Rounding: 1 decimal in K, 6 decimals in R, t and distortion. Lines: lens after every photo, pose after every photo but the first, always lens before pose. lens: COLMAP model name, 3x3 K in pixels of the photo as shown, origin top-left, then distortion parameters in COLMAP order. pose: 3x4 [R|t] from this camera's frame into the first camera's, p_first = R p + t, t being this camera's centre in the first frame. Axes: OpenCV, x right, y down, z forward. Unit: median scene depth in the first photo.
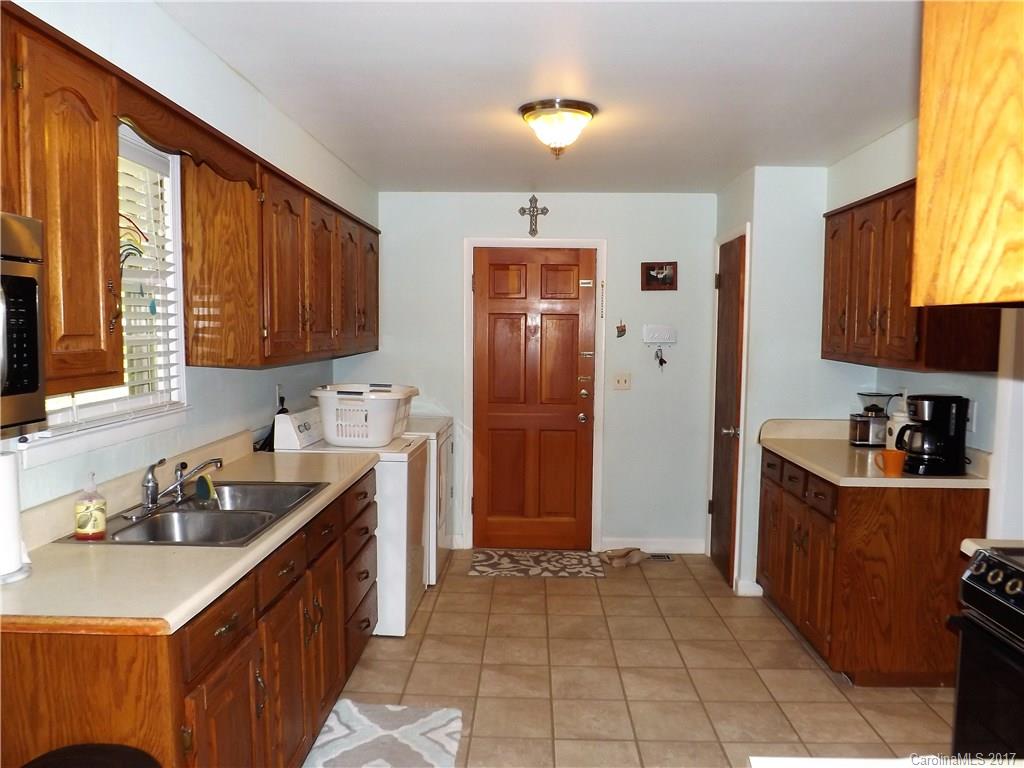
lens RADIAL K [[748.6, 0, 516.7], [0, 748.6, 386.5], [0, 0, 1]] dist [-0.044684, 0.002145]
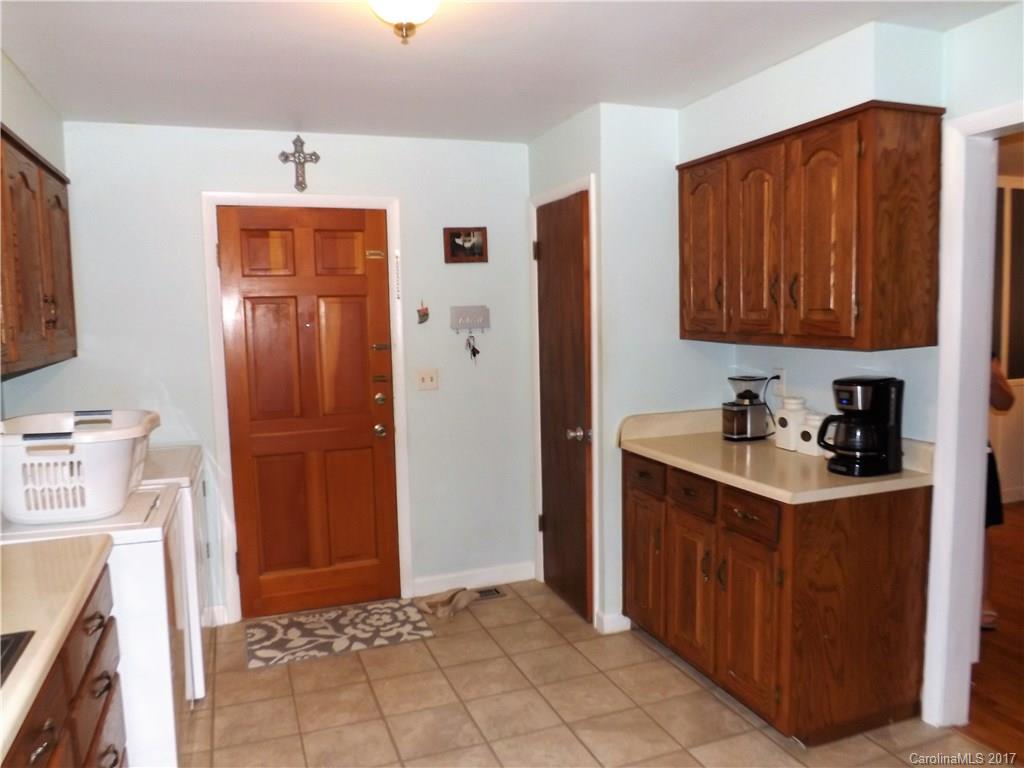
lens RADIAL K [[748.6, 0, 504.7], [0, 748.6, 381.5], [0, 0, 1]] dist [-0.044684, 0.002145]
pose [[0.929325, -0.065881, 0.363338, -0.083298], [0.061325, 0.997827, 0.024073, -0.022088], [-0.364135, -0.000090, 0.931346, 0.285120]]
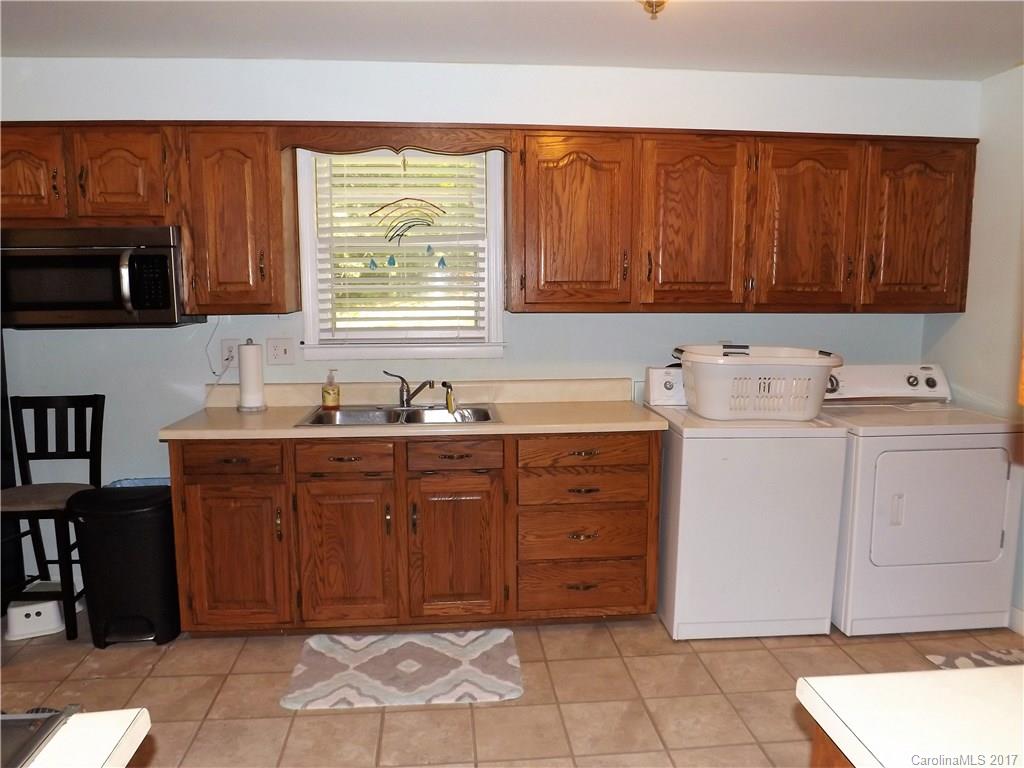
lens RADIAL K [[748.6, 0, 511.6], [0, 748.6, 386.4], [0, 0, 1]] dist [-0.044684, 0.002145]
pose [[0.125625, 0.122881, -0.984438, 0.543125], [-0.077141, 0.990505, 0.113794, -0.030963], [0.989074, 0.061645, 0.133911, 0.590604]]
